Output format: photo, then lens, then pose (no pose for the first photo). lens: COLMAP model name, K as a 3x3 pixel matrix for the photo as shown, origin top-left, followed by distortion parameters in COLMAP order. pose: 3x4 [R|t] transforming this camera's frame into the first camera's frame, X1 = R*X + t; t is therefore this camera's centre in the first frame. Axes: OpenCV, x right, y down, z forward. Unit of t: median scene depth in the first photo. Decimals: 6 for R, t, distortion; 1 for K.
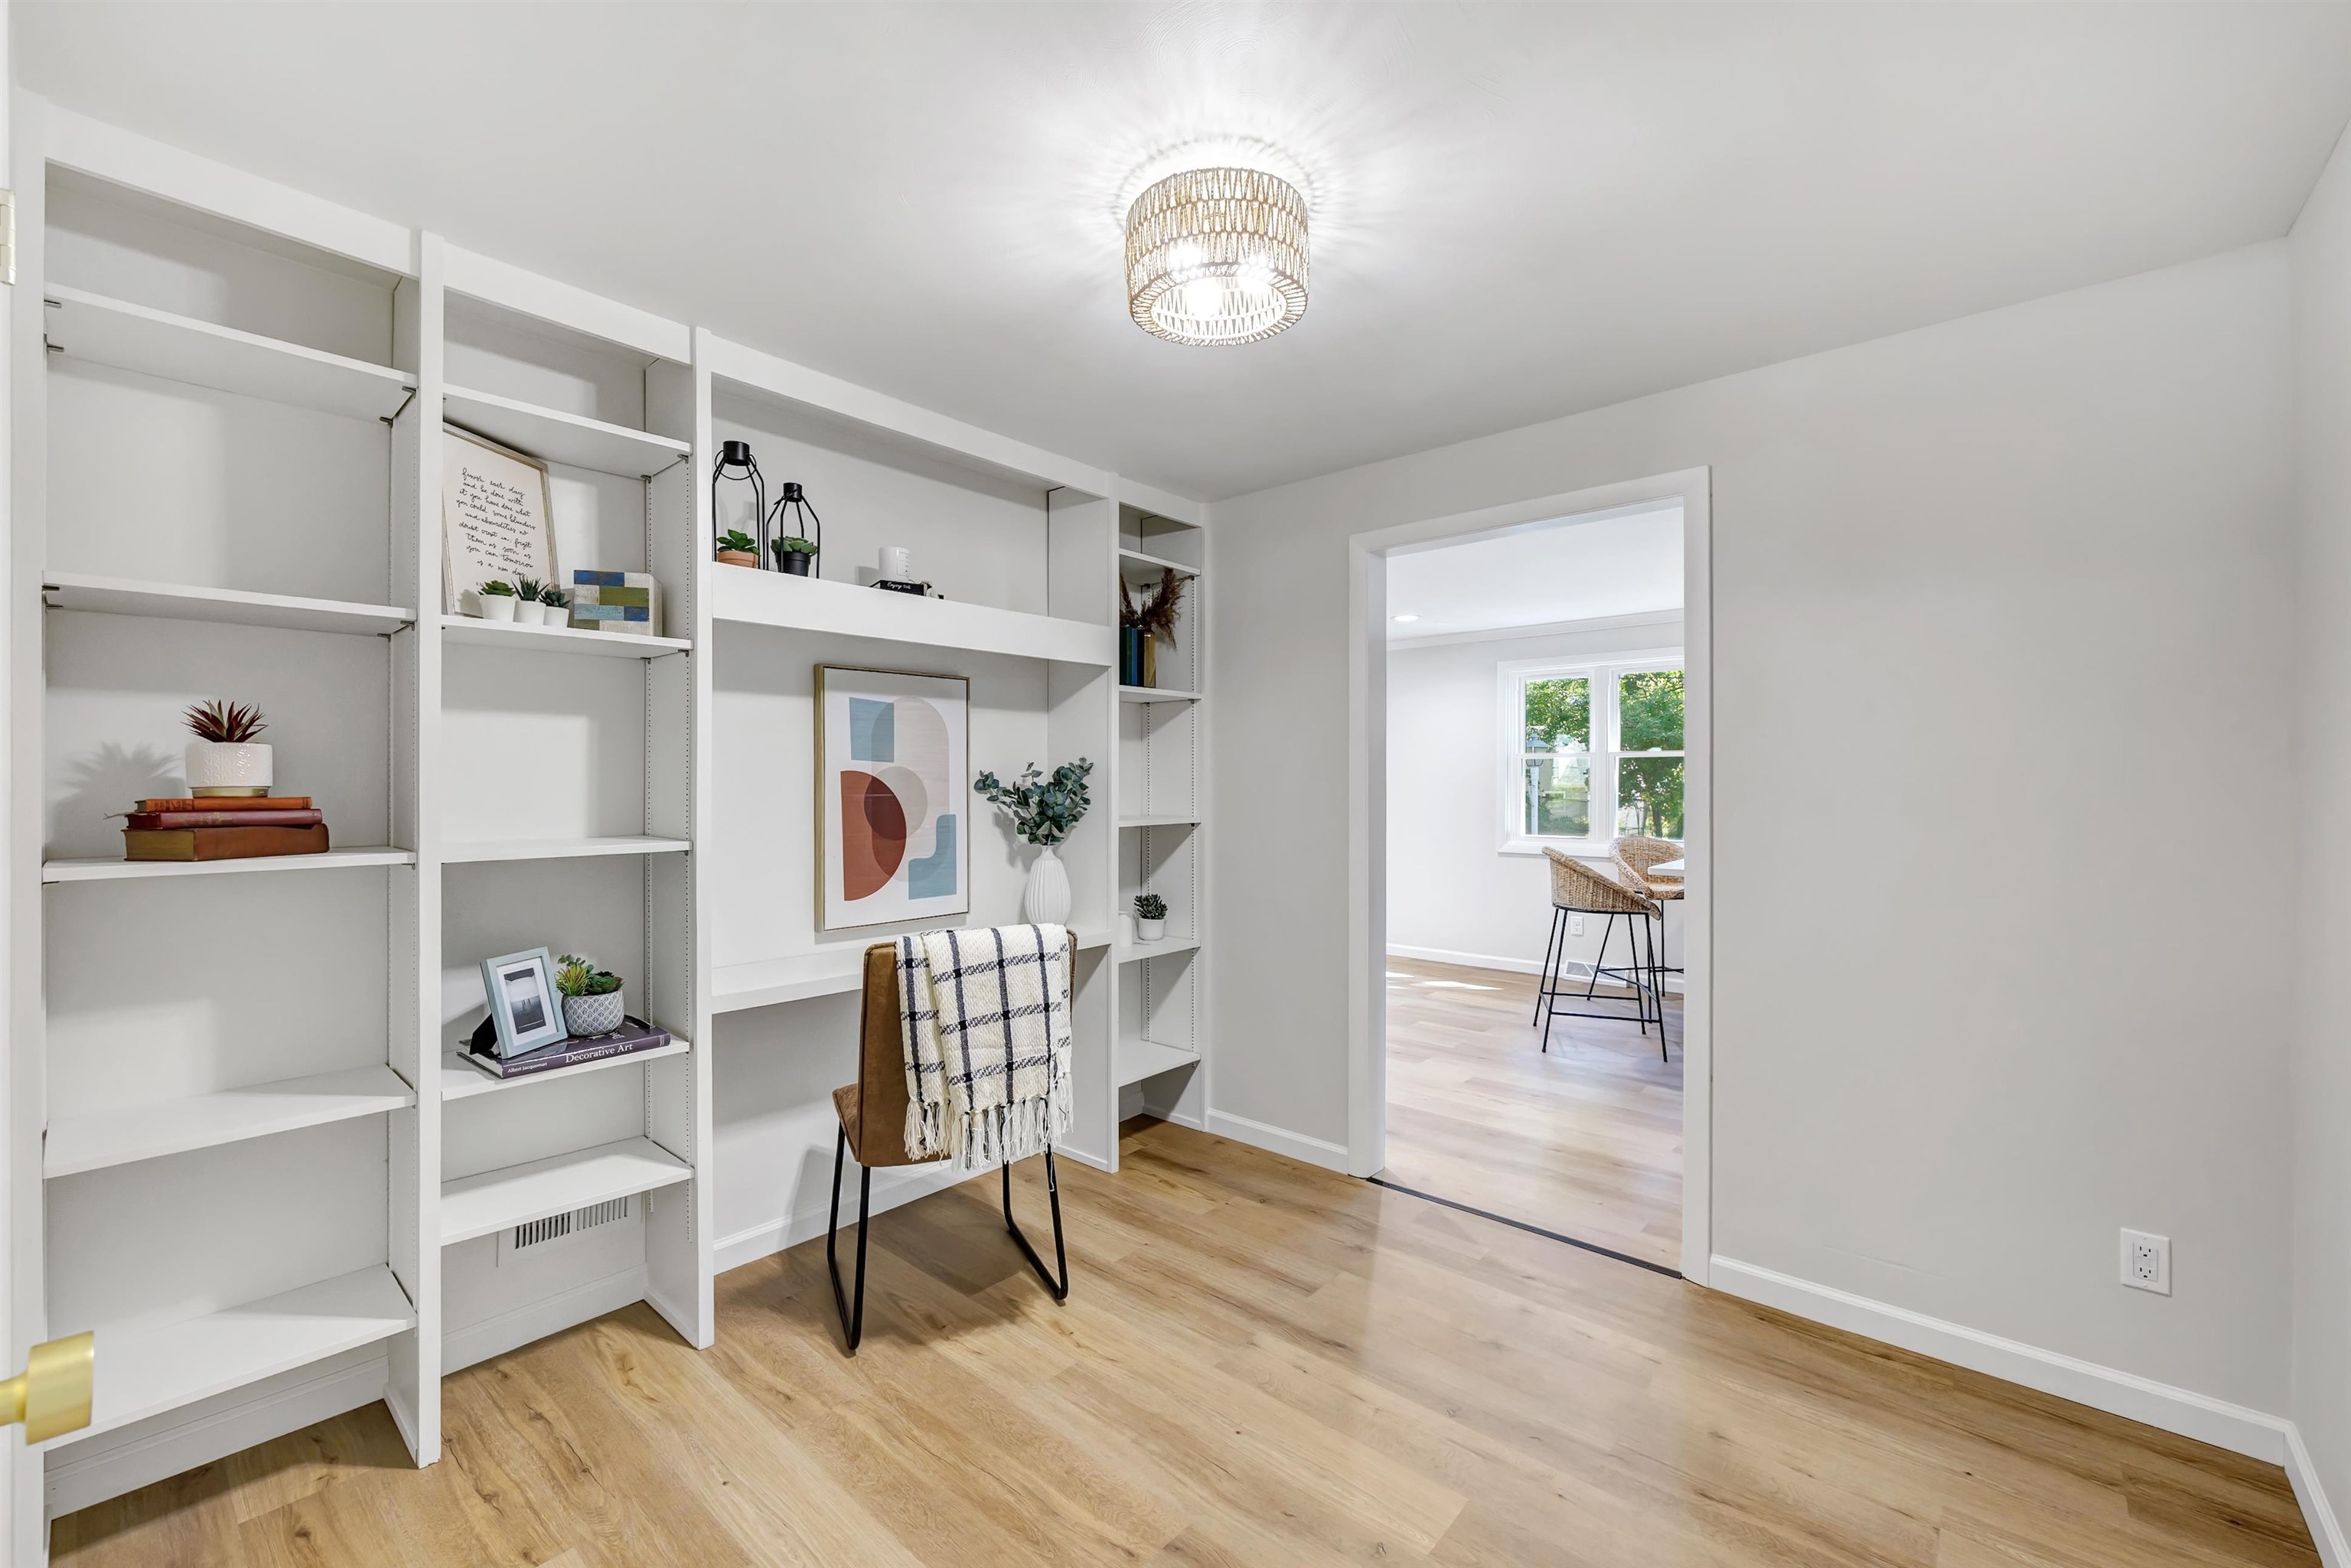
lens RADIAL K [[971.0, 0, 1172.6], [0, 971.0, 781.2], [0, 0, 1]] dist [-0.001256, 0.000048]
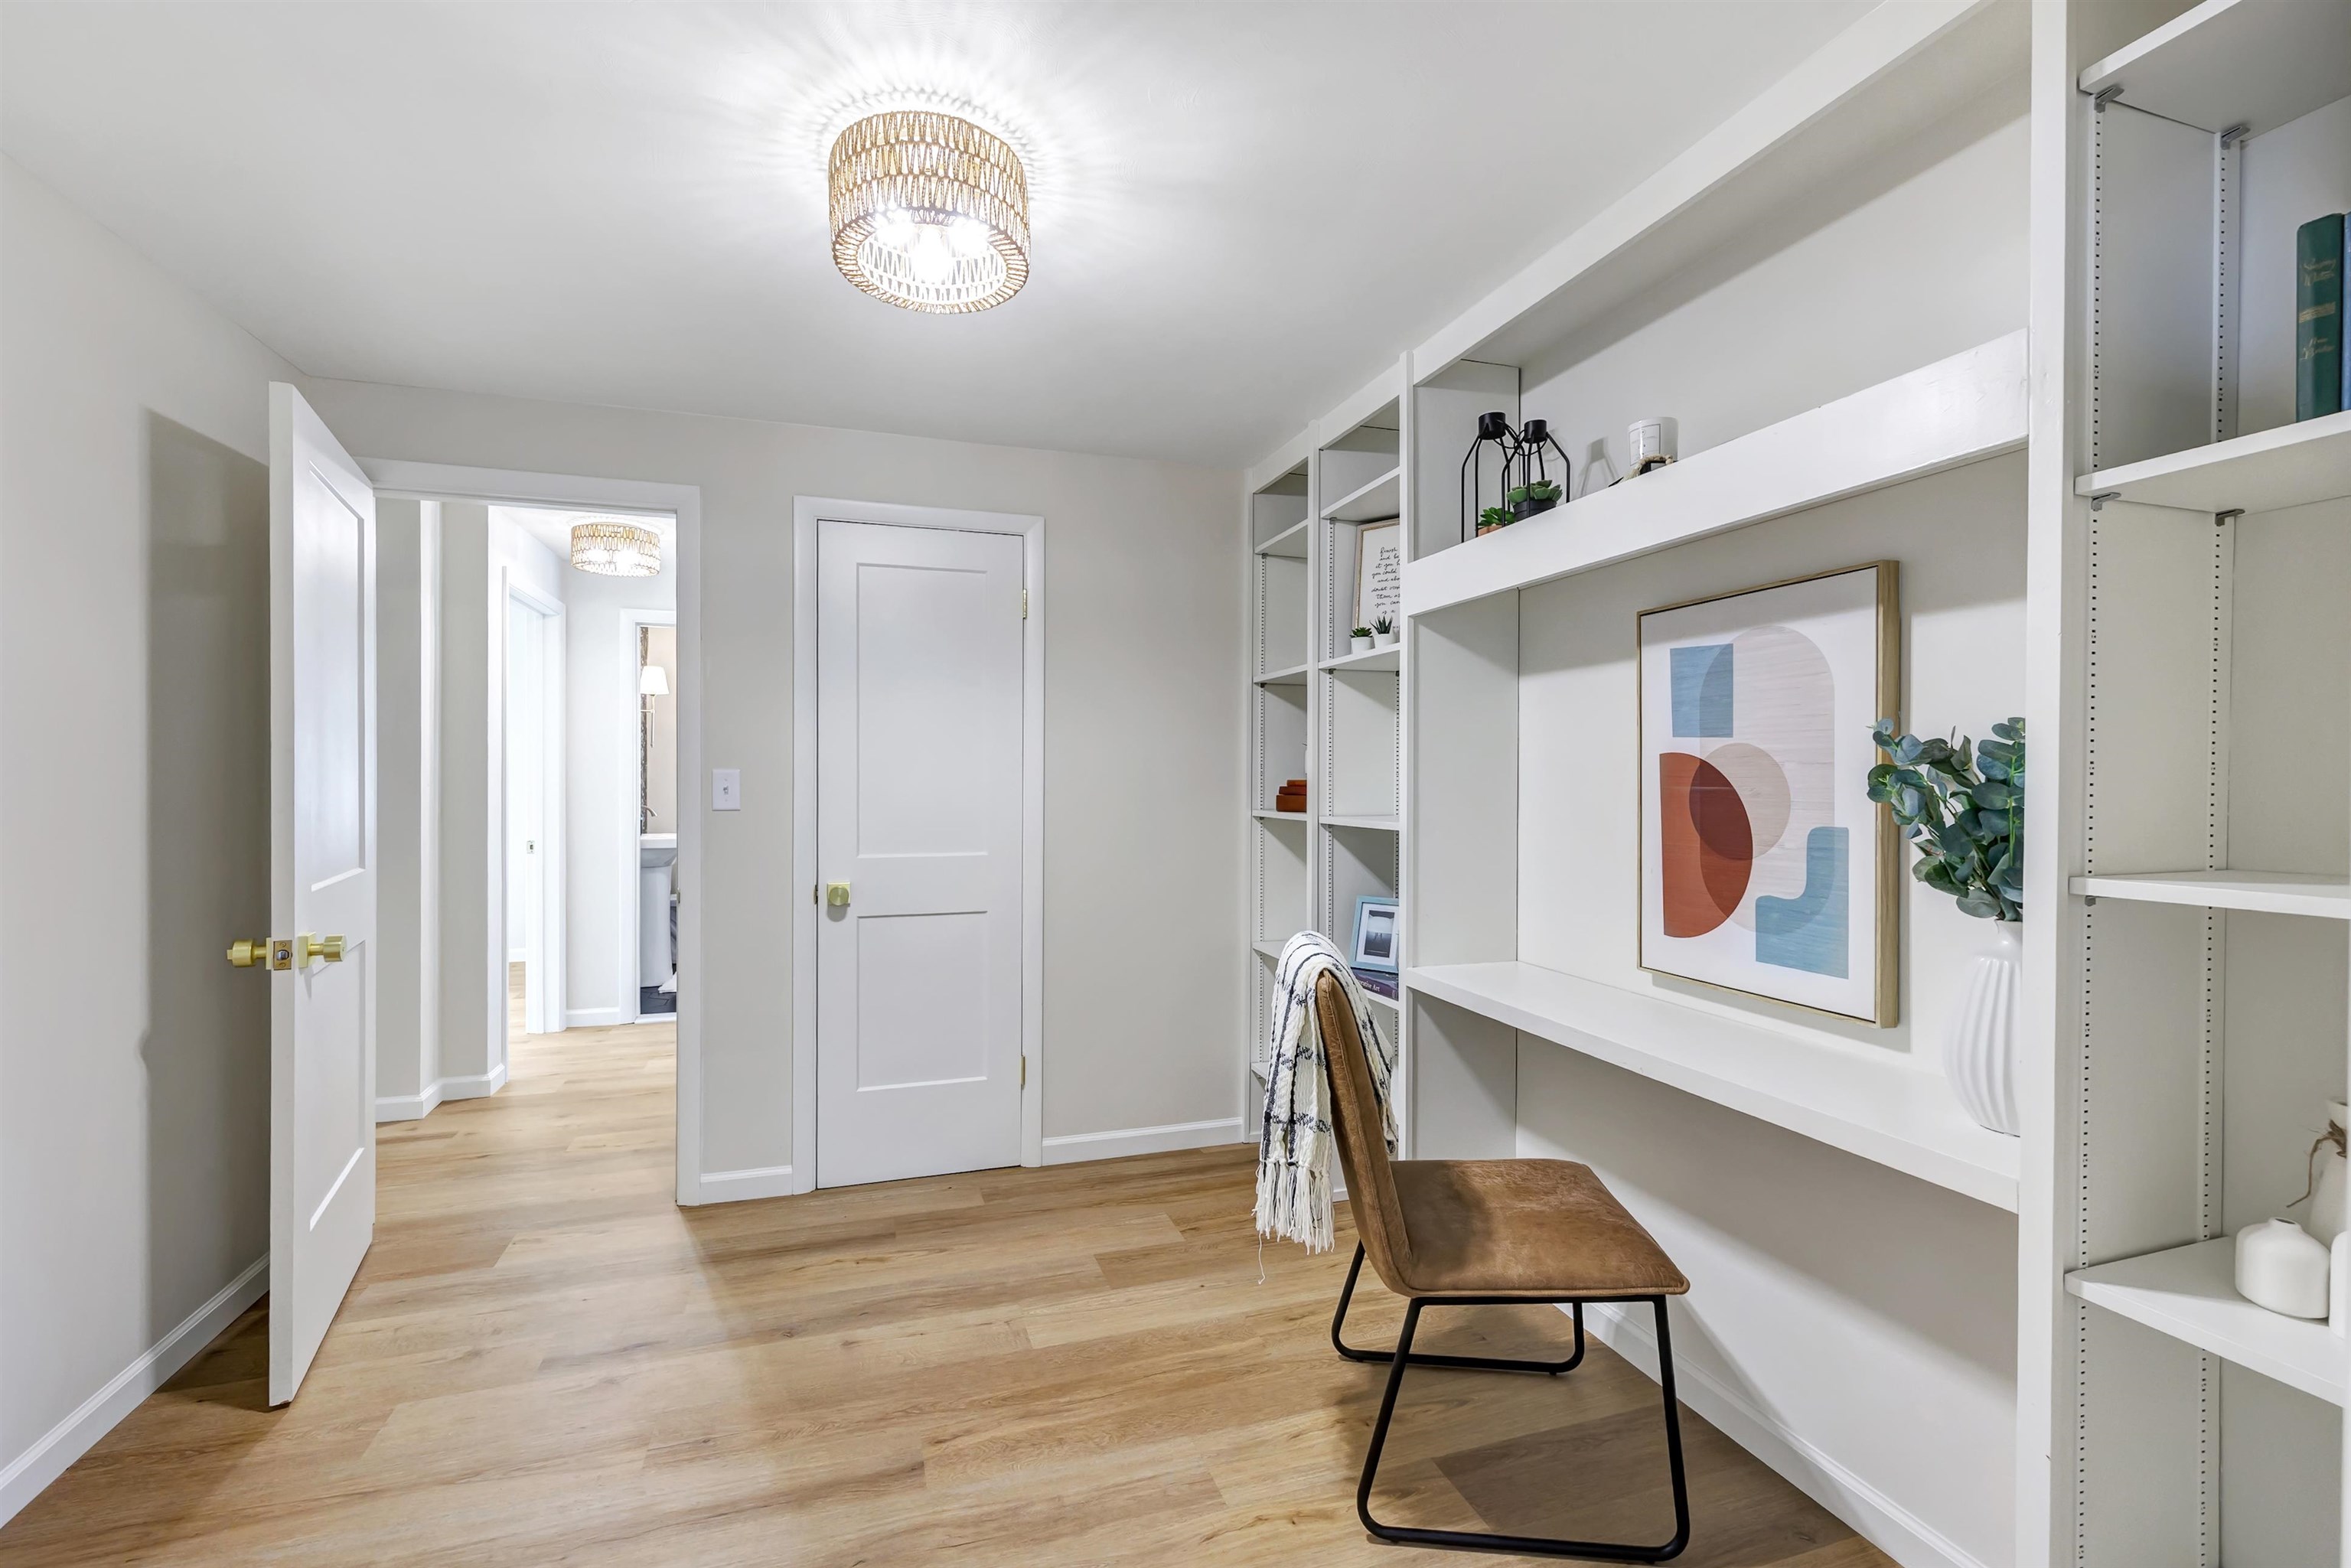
lens RADIAL K [[971.0, 0, 1167.3], [0, 971.0, 782.2], [0, 0, 1]] dist [-0.001256, 0.000048]
pose [[-0.511076, -0.000903, -0.859535, 0.465187], [-0.006846, 0.999972, 0.003020, 0.011142], [0.859508, 0.007428, -0.511068, 1.052807]]
